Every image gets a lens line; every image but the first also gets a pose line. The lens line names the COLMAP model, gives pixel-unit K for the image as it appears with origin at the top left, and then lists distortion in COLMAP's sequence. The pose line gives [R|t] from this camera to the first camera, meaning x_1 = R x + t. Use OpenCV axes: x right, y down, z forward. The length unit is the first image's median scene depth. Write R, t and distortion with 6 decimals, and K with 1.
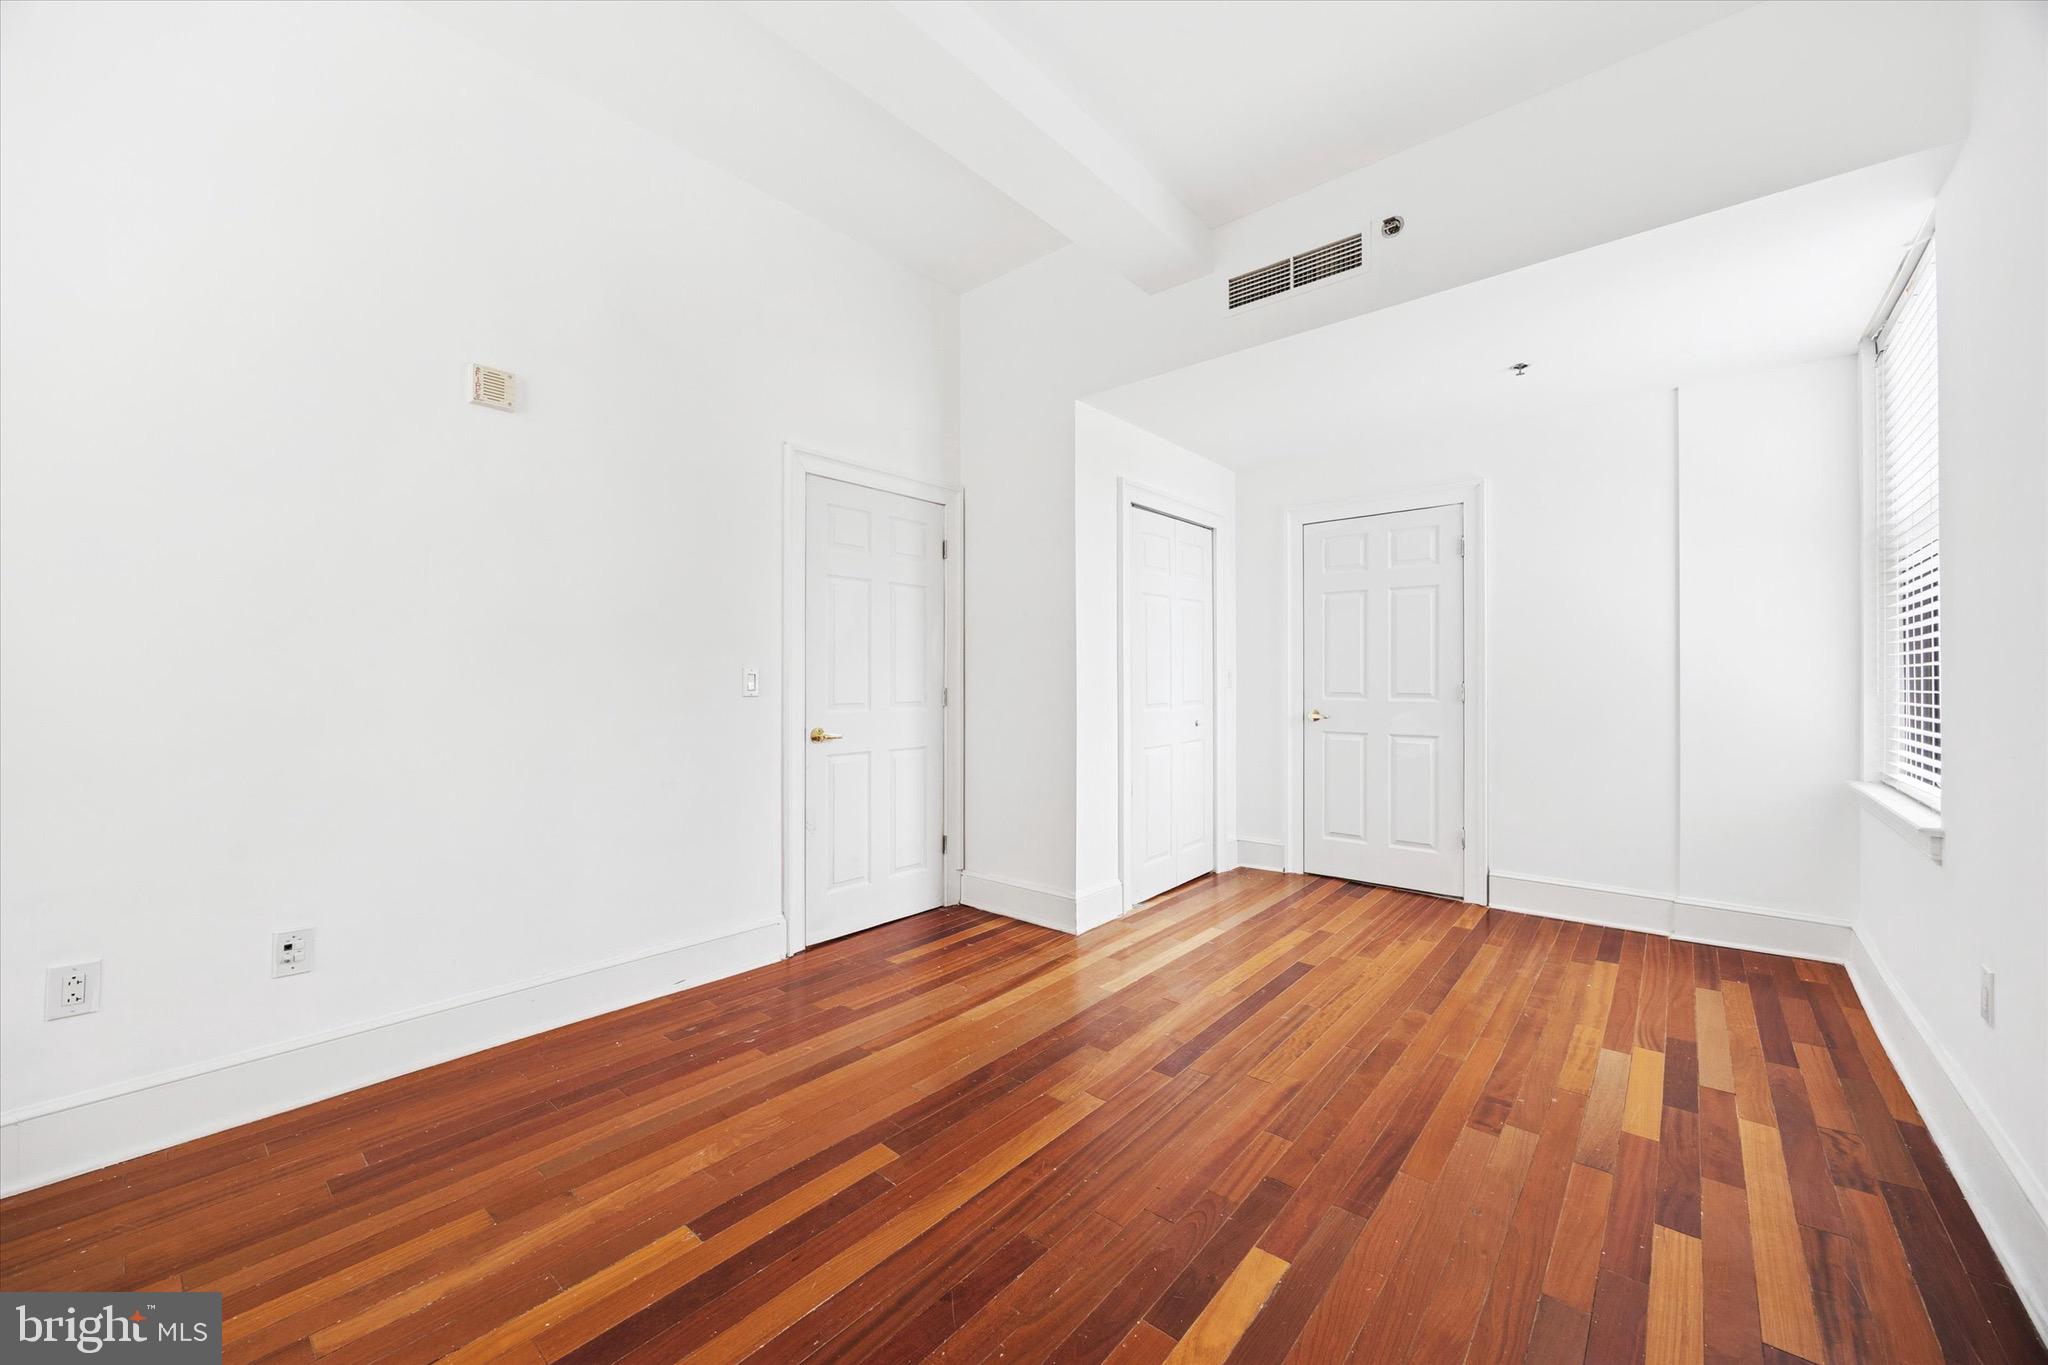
lens RADIAL K [[780.4, 0, 1016.6], [0, 780.4, 674.2], [0, 0, 1]] dist [-0.001608, 0.000381]
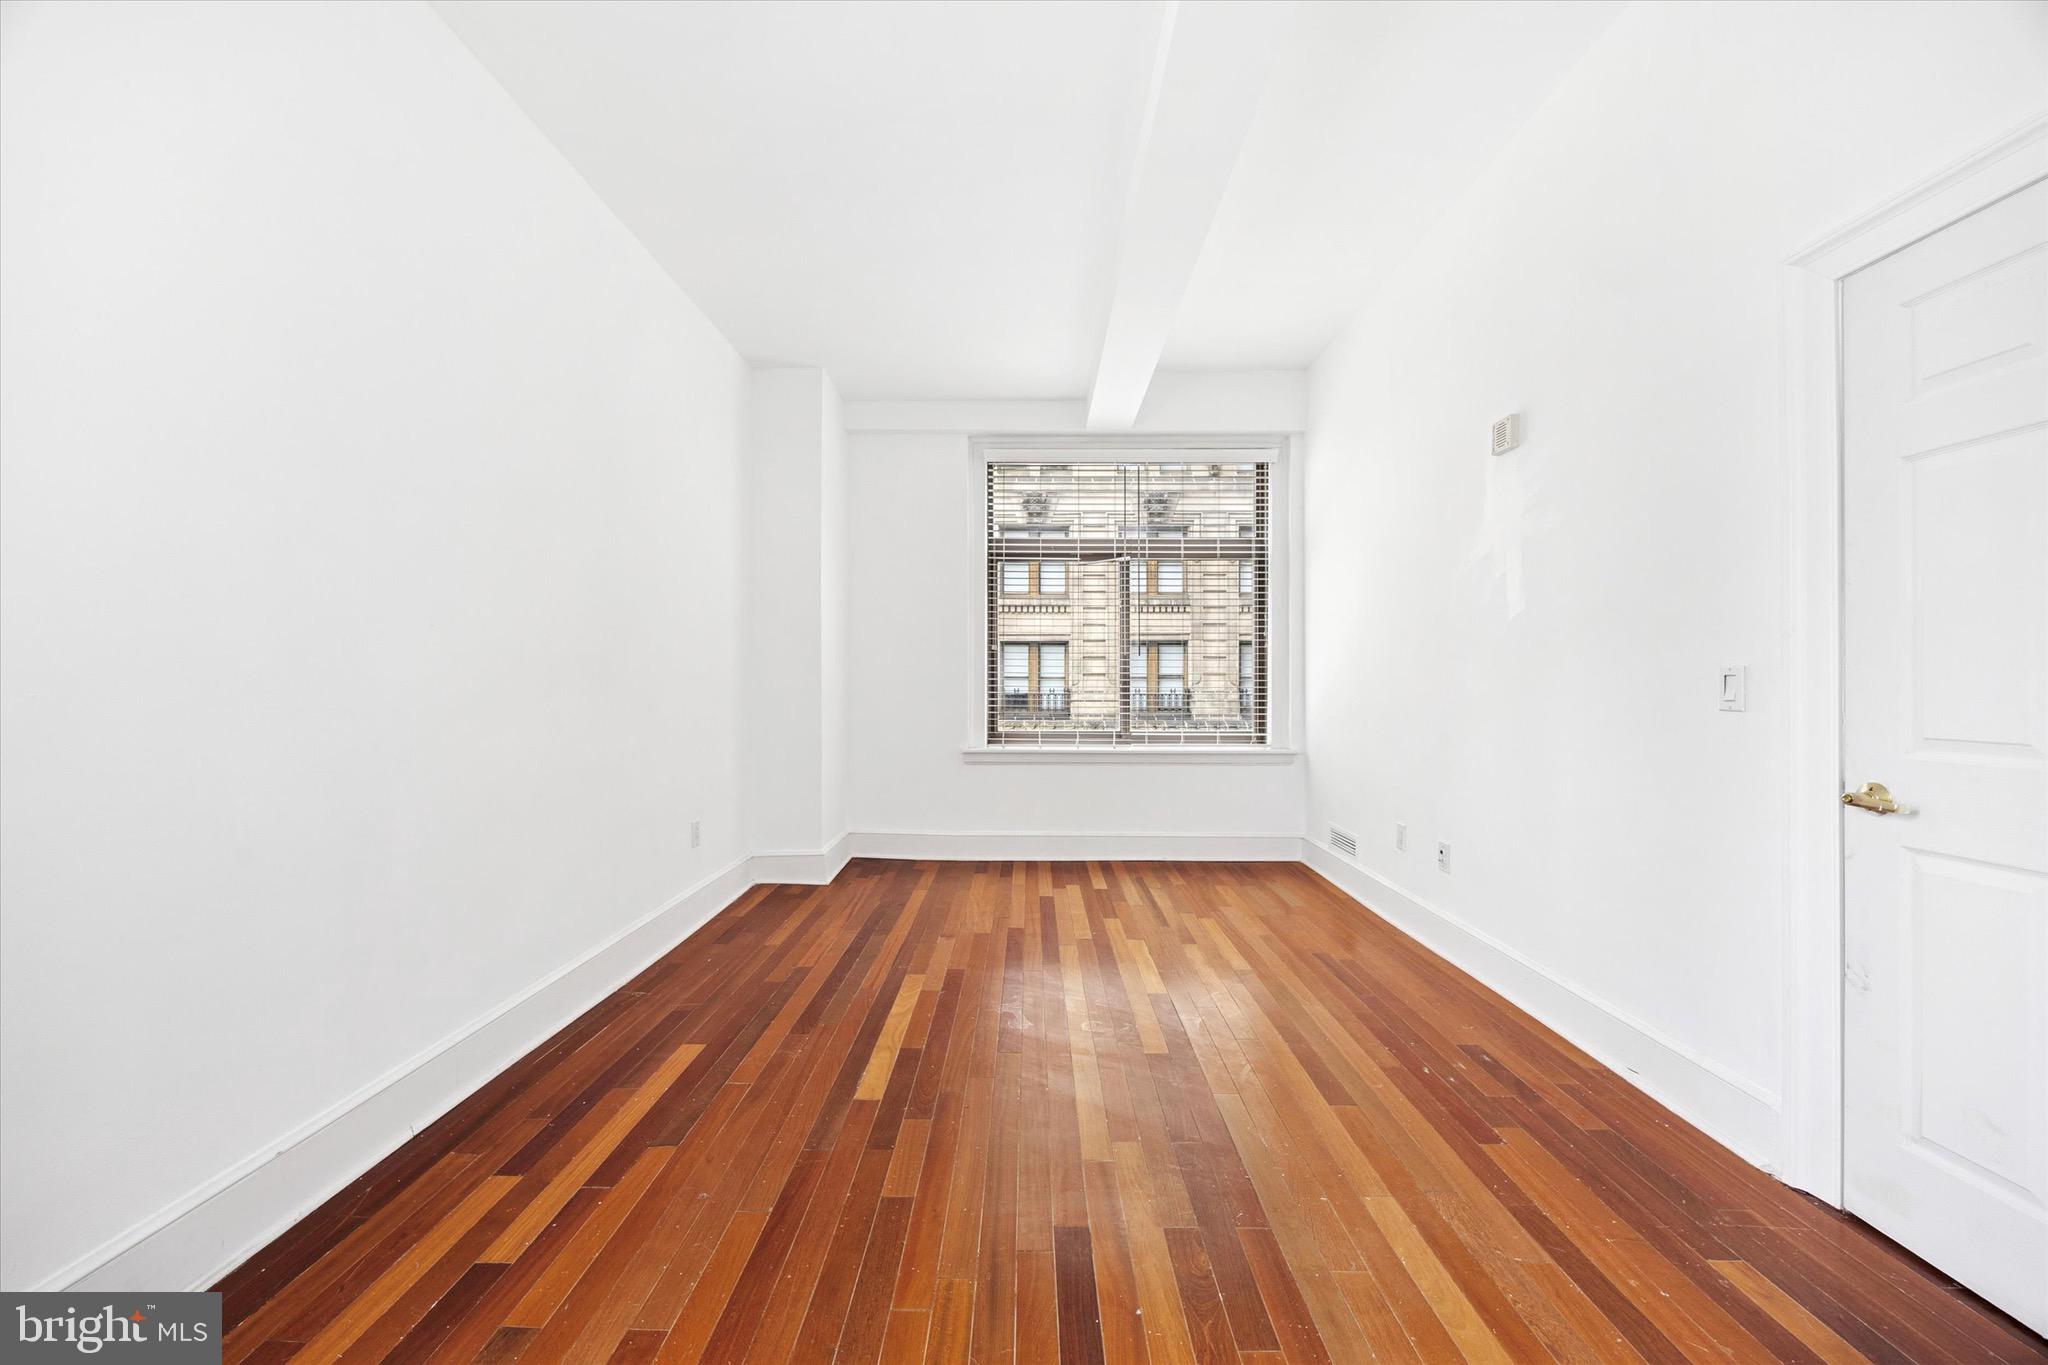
lens RADIAL K [[772.1, 0, 1015.0], [0, 772.1, 680.6], [0, 0, 1]] dist [0.000982, 0.000287]
pose [[-0.769232, -0.003201, -0.638961, 0.573320], [0.004396, 0.999937, -0.010302, 0.009077], [0.638954, -0.010733, -0.769170, 1.272195]]
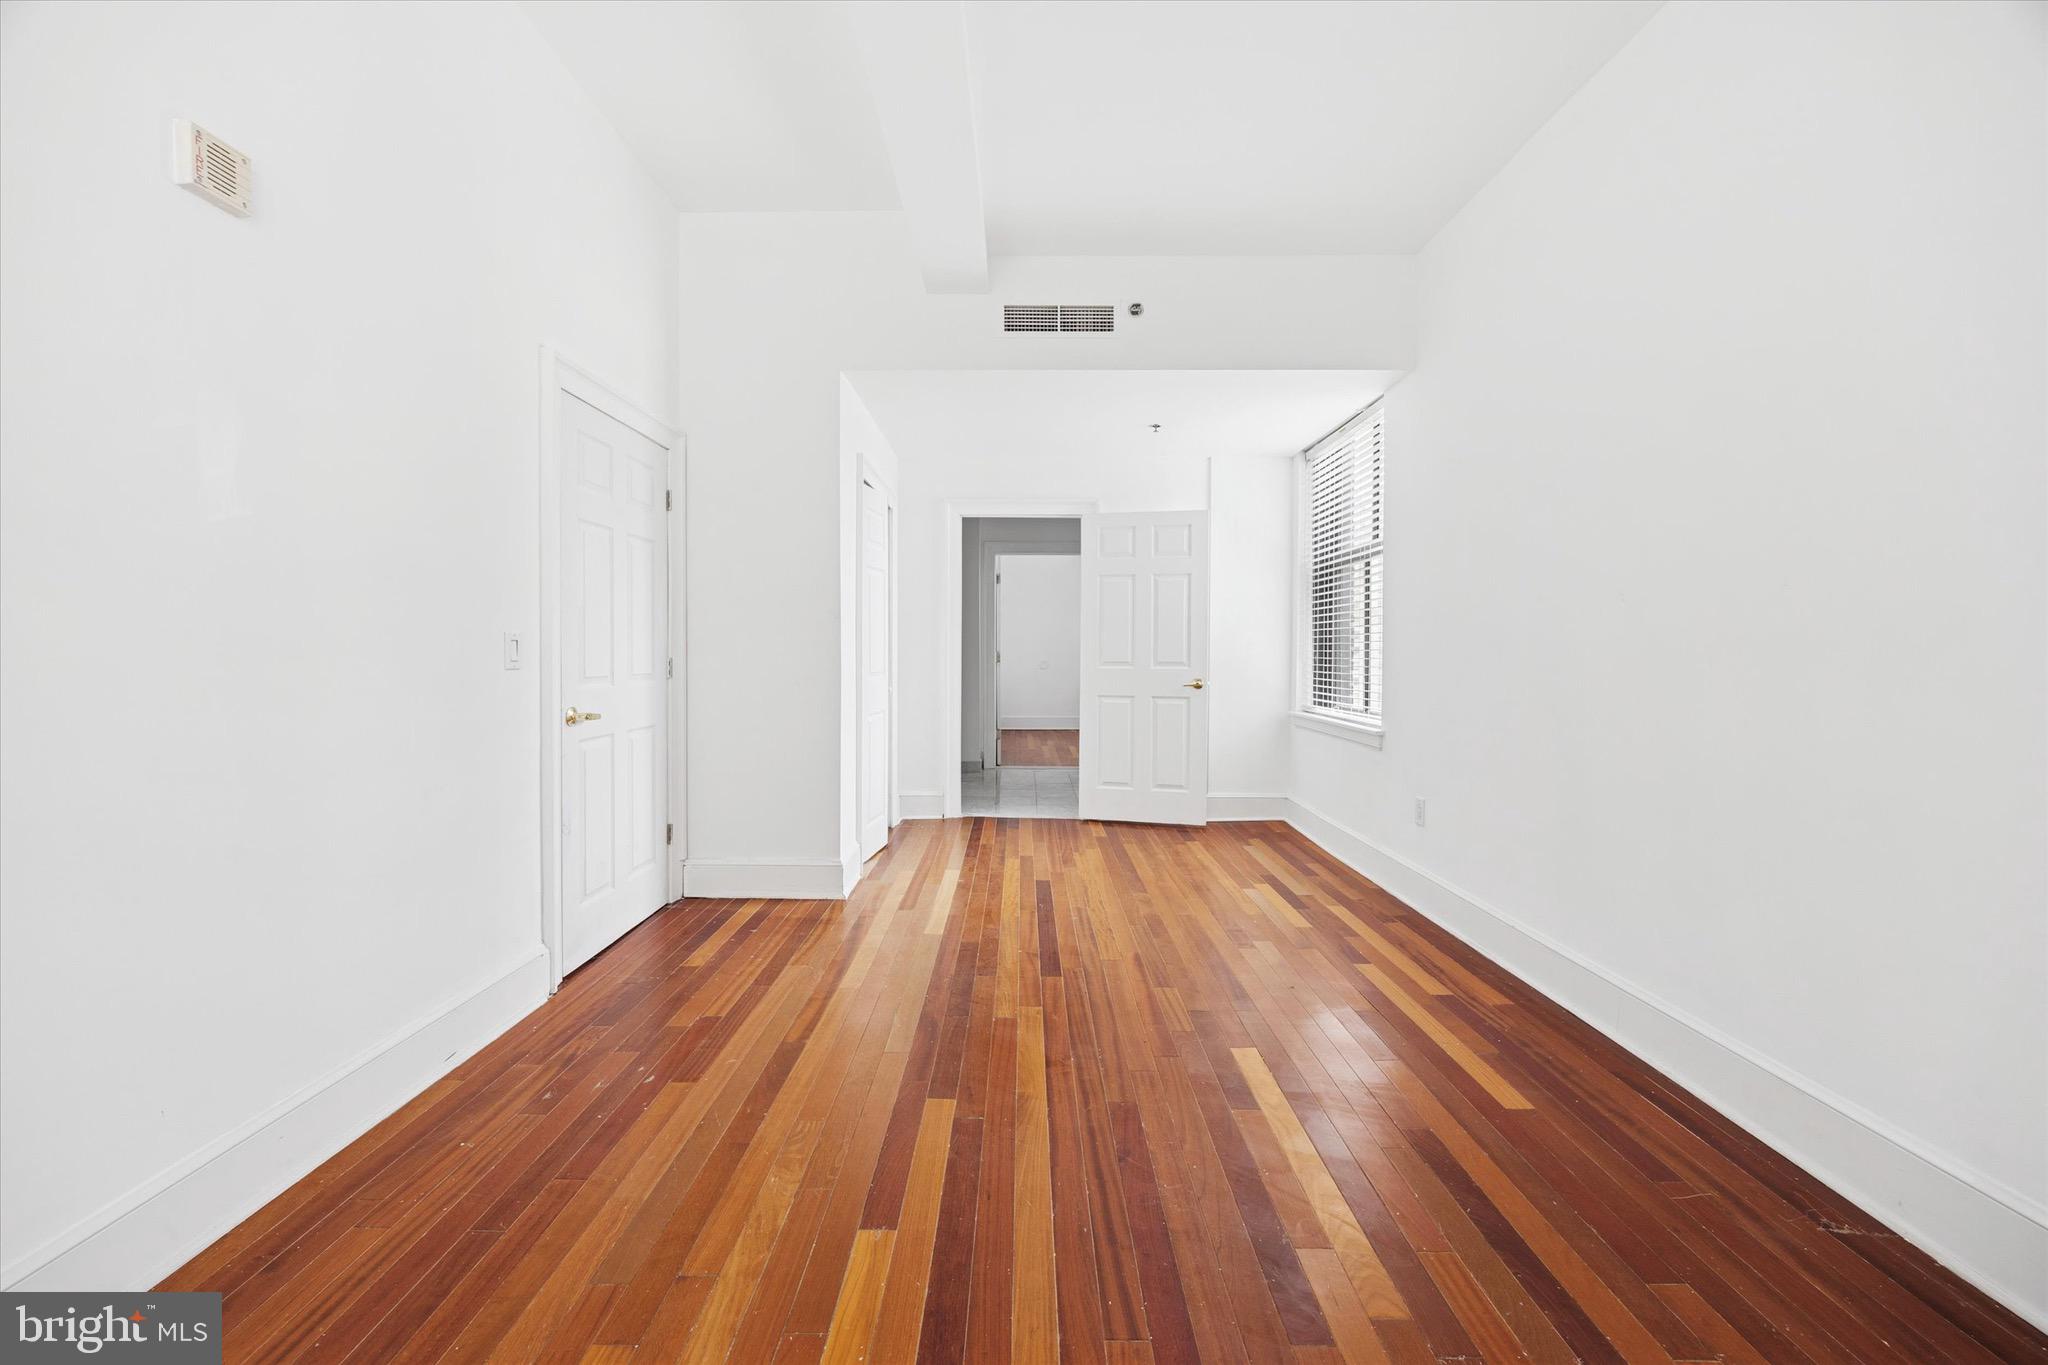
lens RADIAL K [[782.9, 0, 1019.4], [0, 782.9, 658.8], [0, 0, 1]] dist [-0.001308, 0.000159]
pose [[0.760379, -0.003143, 0.649472, -0.529680], [-0.009634, 0.999824, 0.016118, 0.001192], [-0.649409, -0.018513, 0.760214, 0.101105]]
